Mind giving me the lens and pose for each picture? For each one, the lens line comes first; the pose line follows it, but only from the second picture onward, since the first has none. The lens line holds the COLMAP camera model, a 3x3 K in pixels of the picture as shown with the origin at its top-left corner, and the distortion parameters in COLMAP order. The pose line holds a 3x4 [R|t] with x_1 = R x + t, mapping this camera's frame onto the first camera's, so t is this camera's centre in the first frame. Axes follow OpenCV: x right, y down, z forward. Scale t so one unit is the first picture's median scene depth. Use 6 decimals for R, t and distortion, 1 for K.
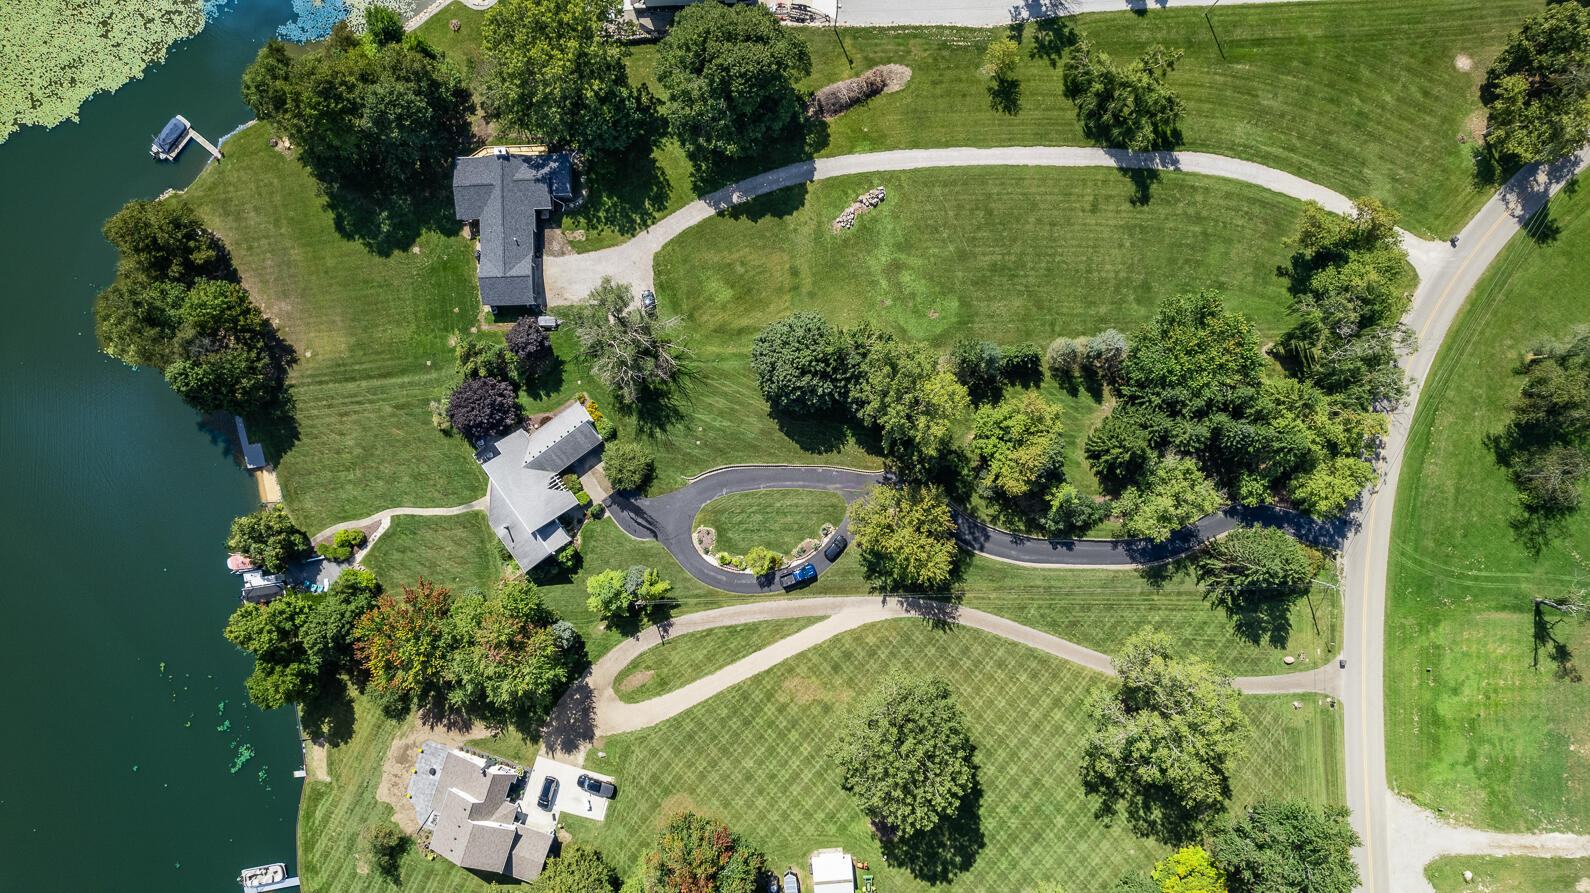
lens RADIAL K [[1023.3, 0, 792.3], [0, 1023.3, 452.6], [0, 0, 1]] dist [-0.064397, 0.050990]
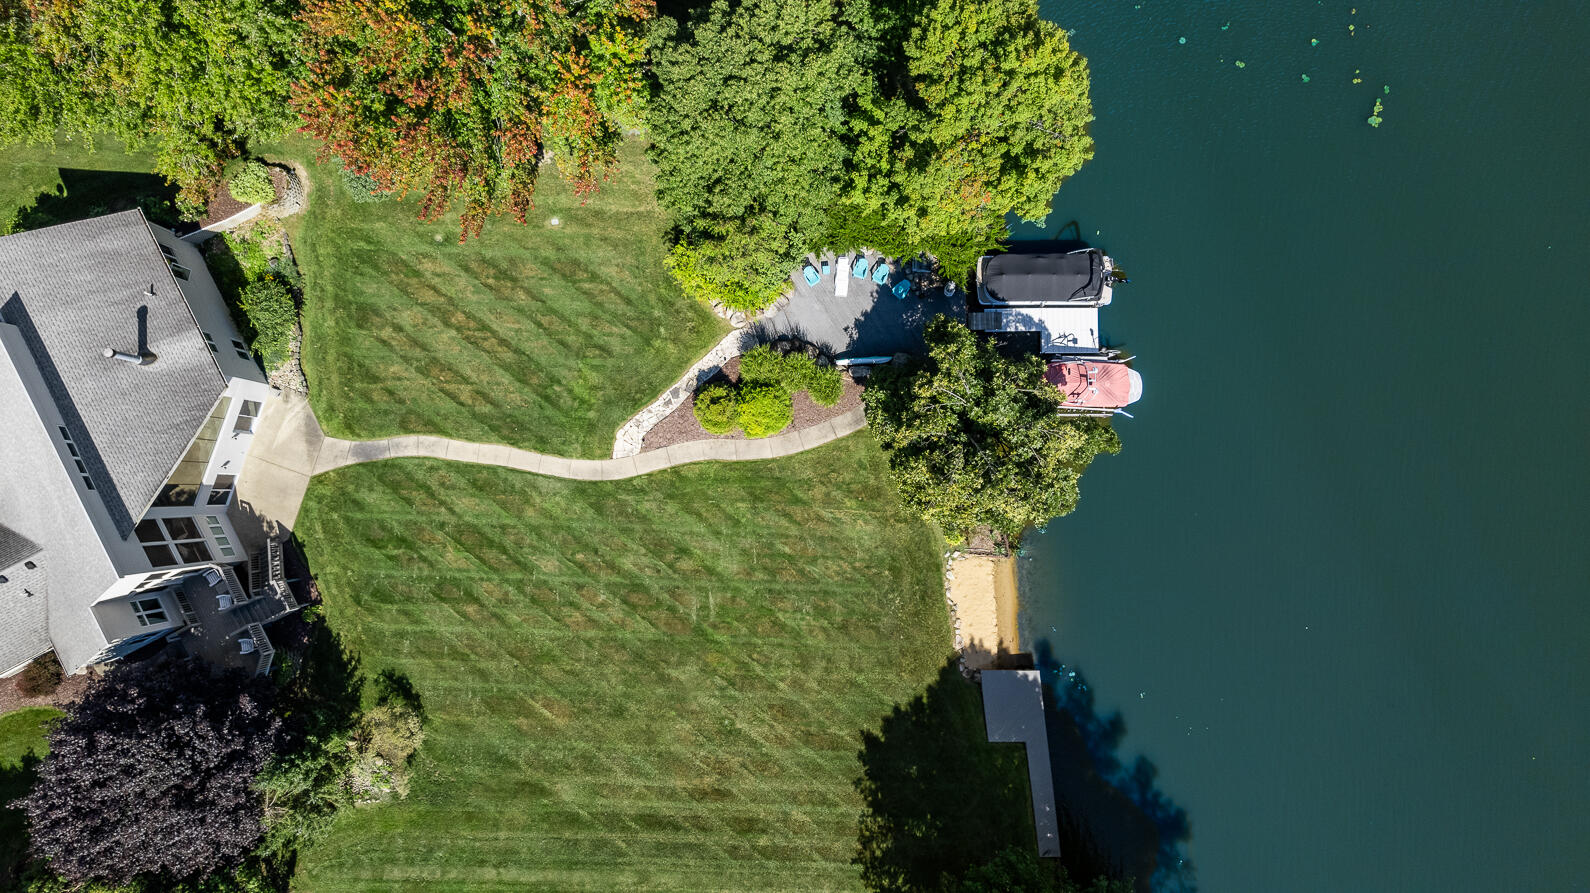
lens RADIAL K [[1023.3, 0, 795.8], [0, 1023.3, 452.2], [0, 0, 1]] dist [-0.064397, 0.050990]
pose [[-0.989360, -0.143978, -0.020924, -0.447121], [0.142948, -0.988733, 0.044417, 0.058354], [-0.027083, 0.040953, 0.998794, 0.676255]]
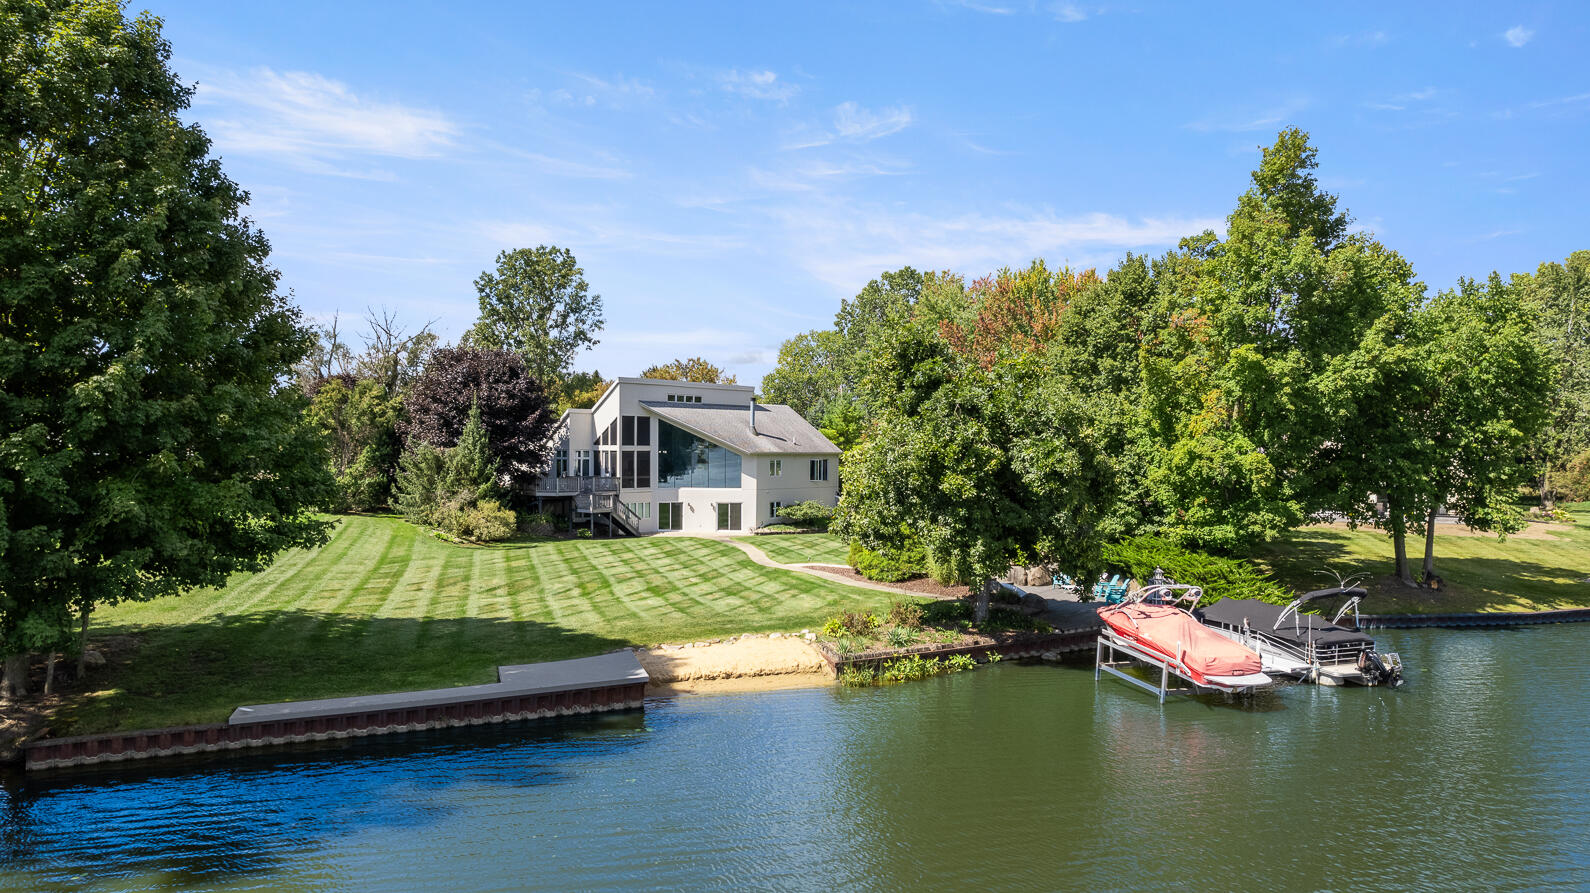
lens RADIAL K [[1023.3, 0, 801.2], [0, 1023.3, 443.2], [0, 0, 1]] dist [-0.064397, 0.050990]
pose [[-0.189255, -0.014314, 0.981824, -0.706820], [0.981759, 0.015769, 0.189472, 0.007030], [-0.018194, 0.999773, 0.011068, 0.962286]]
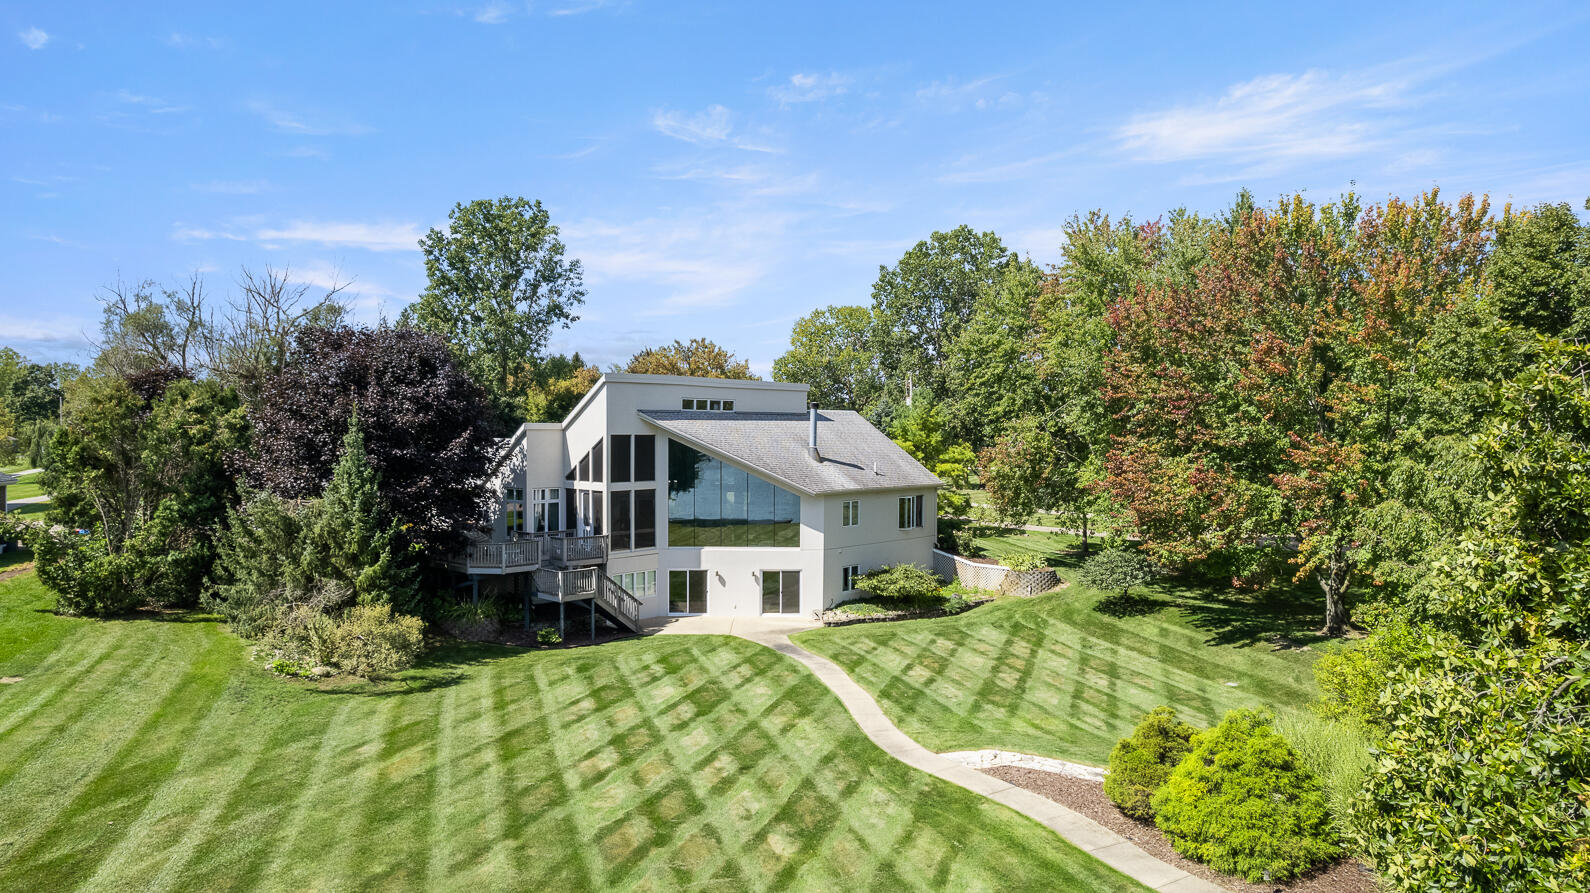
lens RADIAL K [[1023.3, 0, 791.9], [0, 1023.3, 450.0], [0, 0, 1]] dist [-0.064397, 0.050990]
pose [[-0.195491, -0.041210, 0.979839, -0.545660], [0.980534, 0.010488, 0.196070, 0.008393], [-0.018357, 0.999095, 0.038358, 0.950084]]
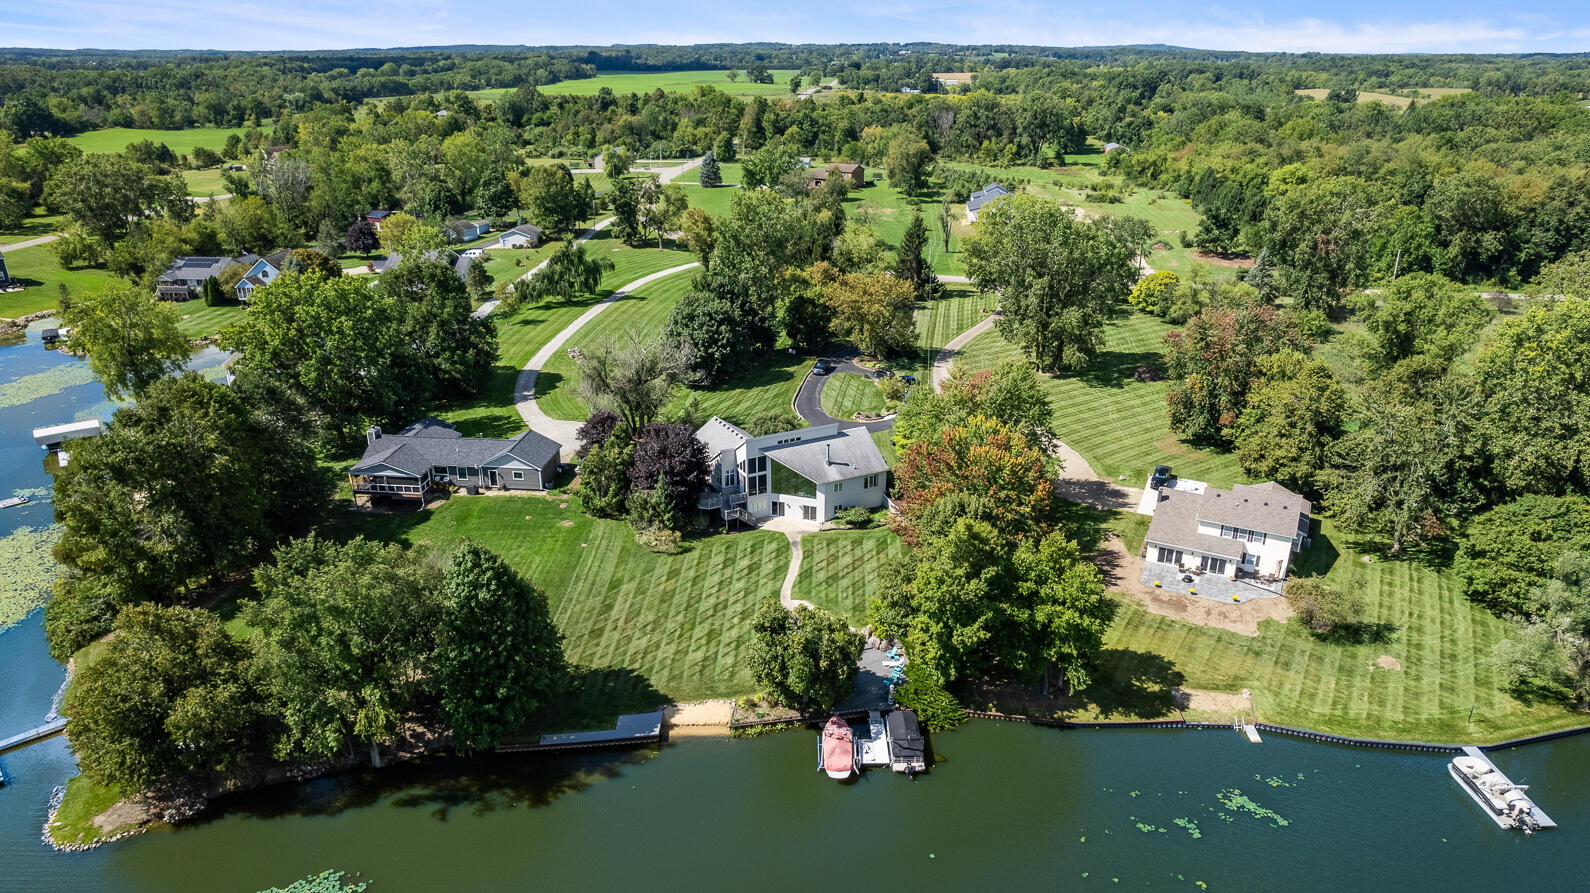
lens RADIAL K [[1023.3, 0, 794.2], [0, 1023.3, 452.8], [0, 0, 1]] dist [-0.064397, 0.050990]
pose [[0.143899, -0.381062, 0.913282, -0.952466], [0.989581, 0.059828, -0.130958, 0.143622], [-0.004737, 0.922612, 0.385701, 0.667440]]
